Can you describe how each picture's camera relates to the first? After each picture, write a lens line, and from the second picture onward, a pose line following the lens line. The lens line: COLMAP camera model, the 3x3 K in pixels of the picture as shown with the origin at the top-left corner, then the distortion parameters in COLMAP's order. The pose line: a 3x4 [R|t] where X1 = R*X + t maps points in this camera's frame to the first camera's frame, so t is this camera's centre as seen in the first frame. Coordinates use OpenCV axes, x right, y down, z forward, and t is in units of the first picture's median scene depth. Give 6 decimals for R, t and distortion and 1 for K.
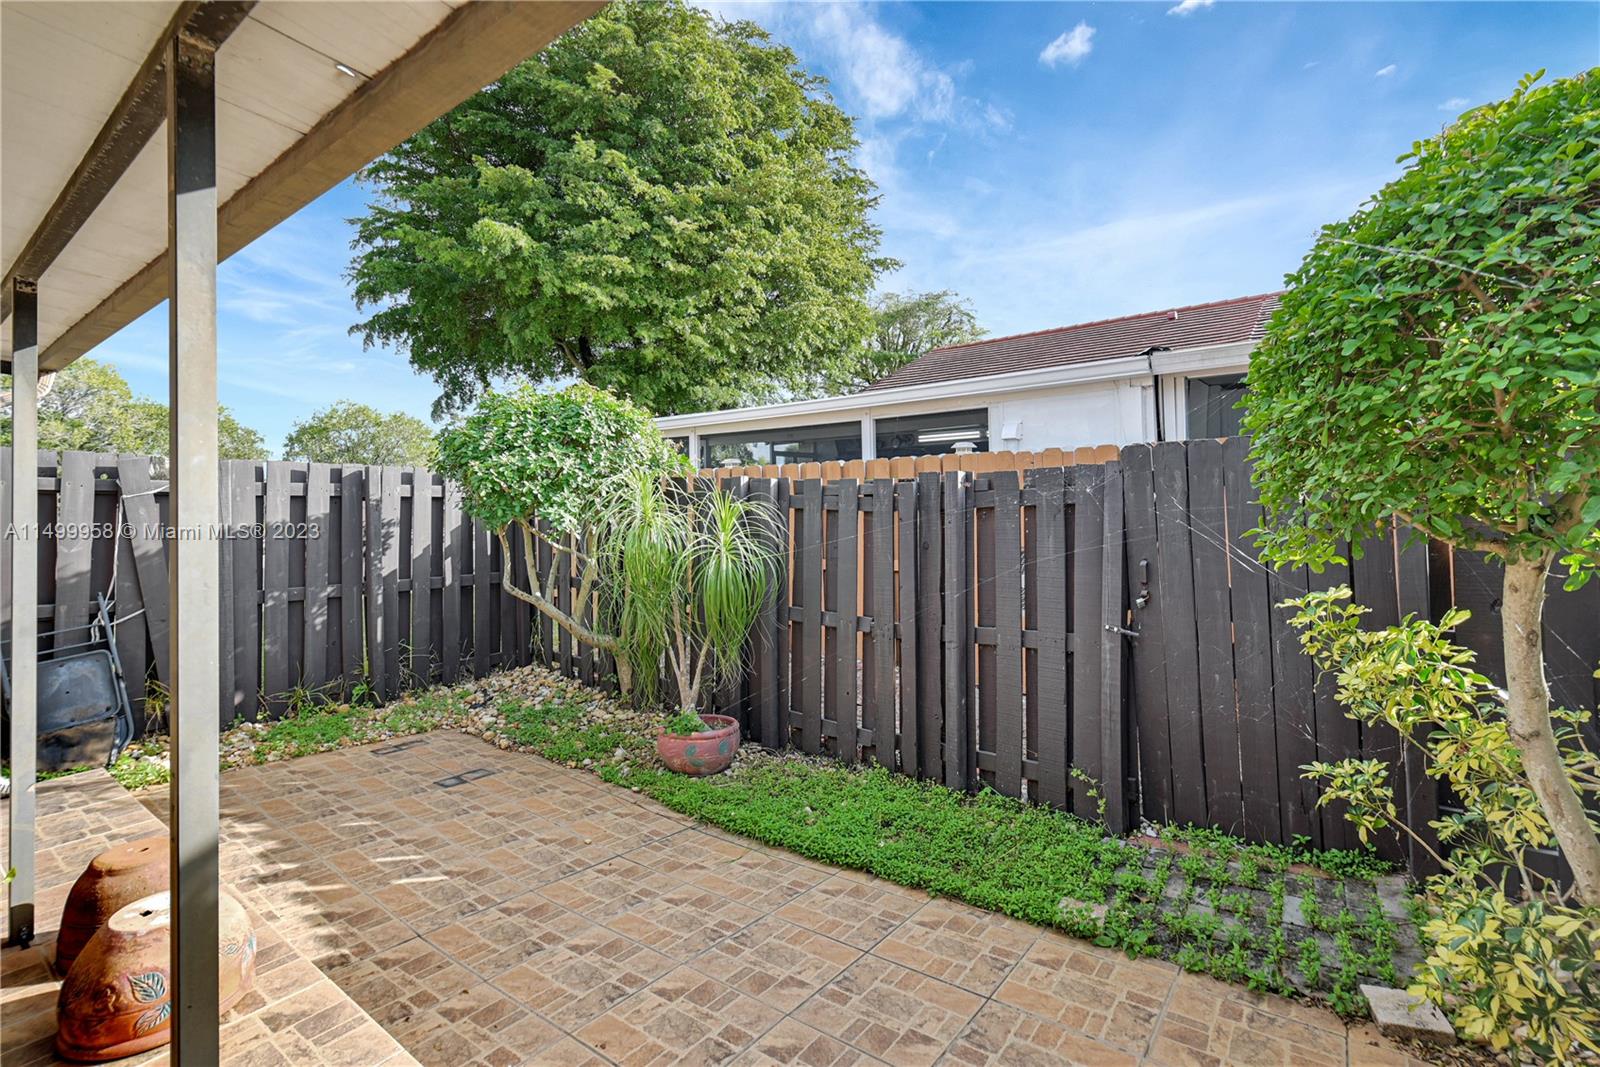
lens RADIAL K [[706.4, 0, 802.9], [0, 706.4, 527.3], [0, 0, 1]] dist [0.002235, 0.000699]
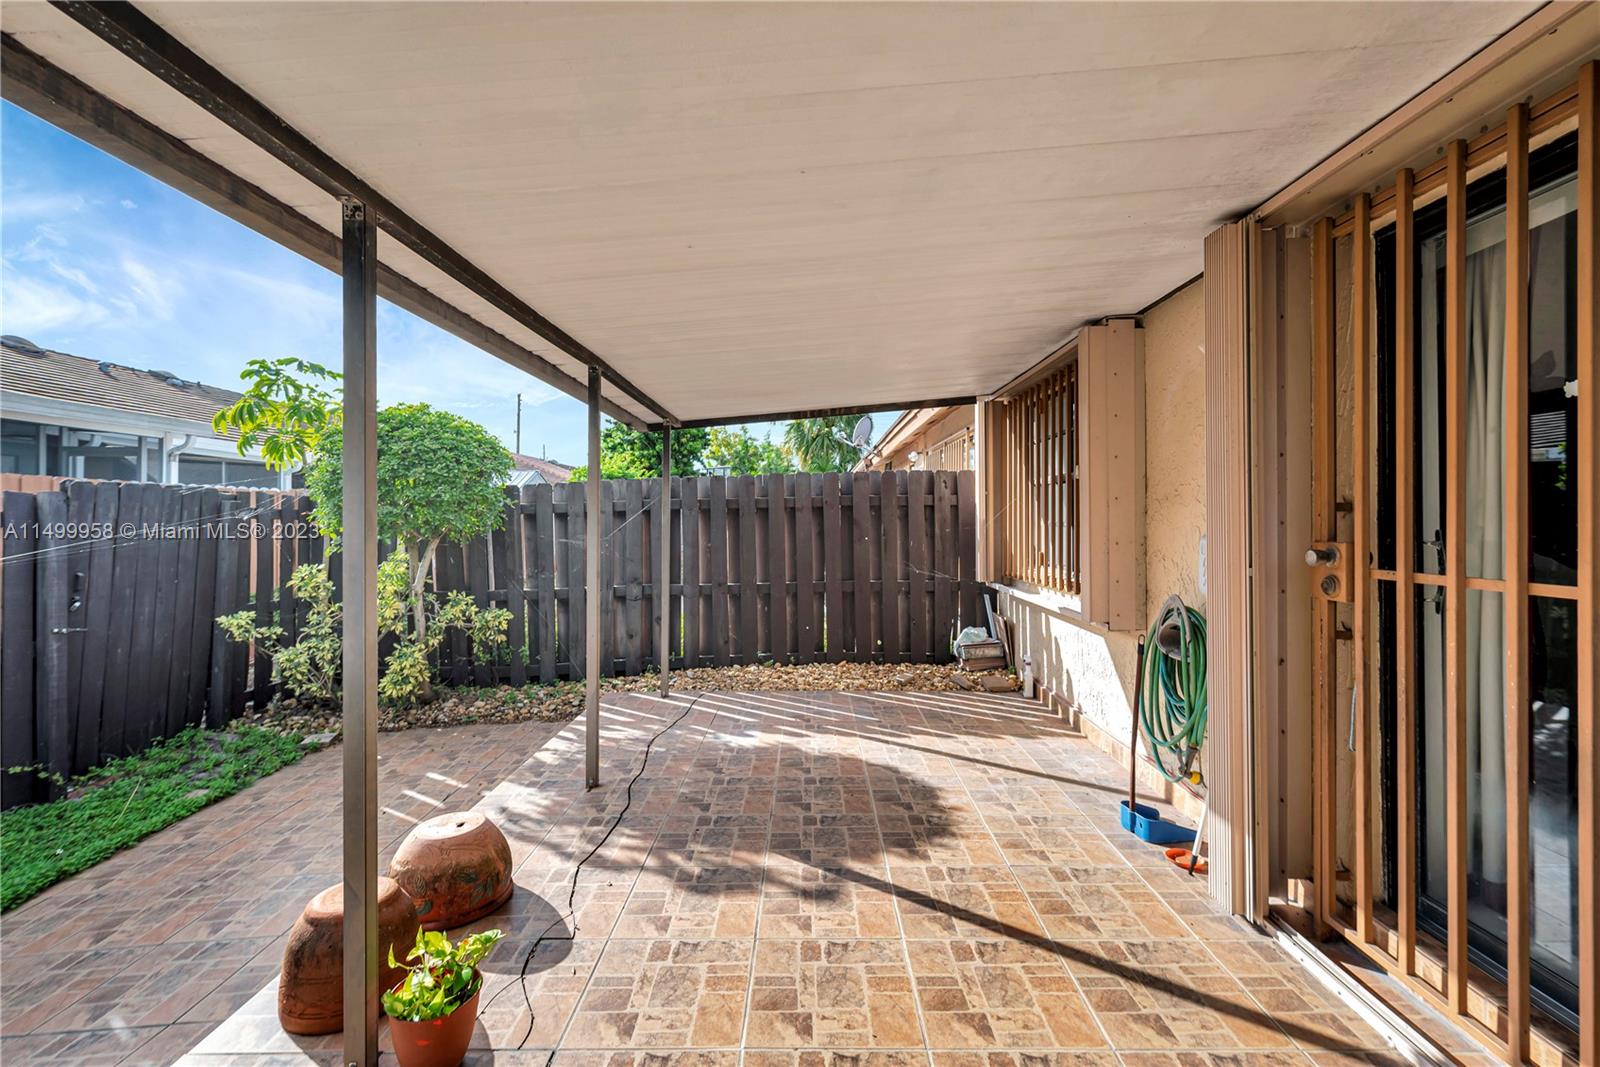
lens RADIAL K [[706.4, 0, 799.0], [0, 706.4, 527.4], [0, 0, 1]] dist [0.002235, 0.000699]
pose [[-0.576454, 0.003246, 0.817123, -1.516249], [0.015443, 0.999857, 0.006922, -0.024977], [-0.816984, 0.016609, -0.576421, 0.766048]]
